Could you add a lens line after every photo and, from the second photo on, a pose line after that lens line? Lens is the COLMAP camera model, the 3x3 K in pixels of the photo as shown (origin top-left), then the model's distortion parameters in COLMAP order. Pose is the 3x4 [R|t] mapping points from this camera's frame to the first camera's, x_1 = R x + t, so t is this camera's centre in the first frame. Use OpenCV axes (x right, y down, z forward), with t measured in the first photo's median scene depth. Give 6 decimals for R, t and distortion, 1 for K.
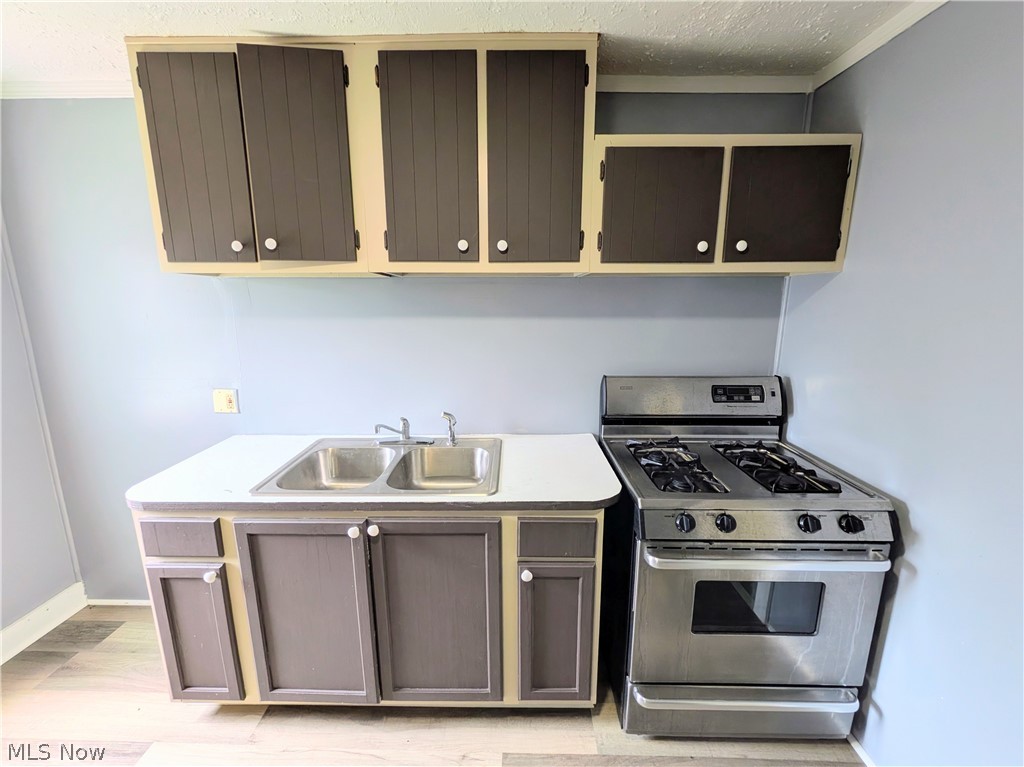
lens RADIAL K [[413.7, 0, 512.0], [0, 413.7, 383.5], [0, 0, 1]] dist [-0.003644, -0.000262]
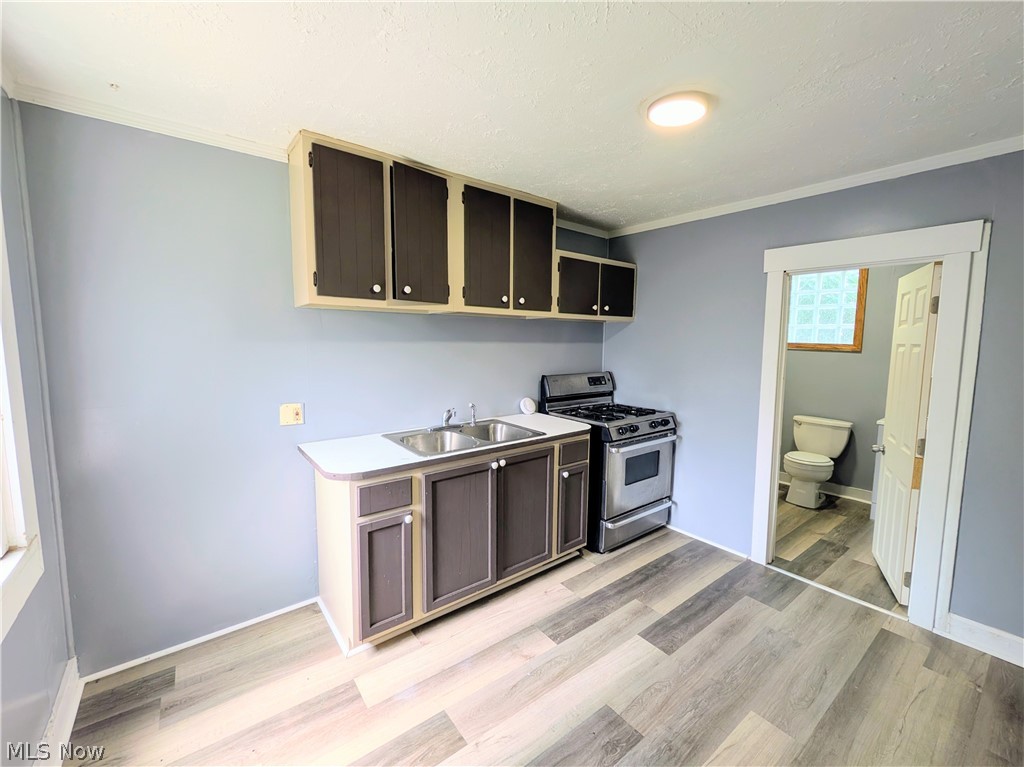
lens RADIAL K [[413.7, 0, 512.0], [0, 413.7, 383.5], [0, 0, 1]] dist [-0.003644, -0.000262]
pose [[0.783401, -0.057758, 0.618827, -1.194881], [0.112119, 0.992471, -0.049303, 0.108156], [-0.611321, 0.108007, 0.783978, -0.345898]]
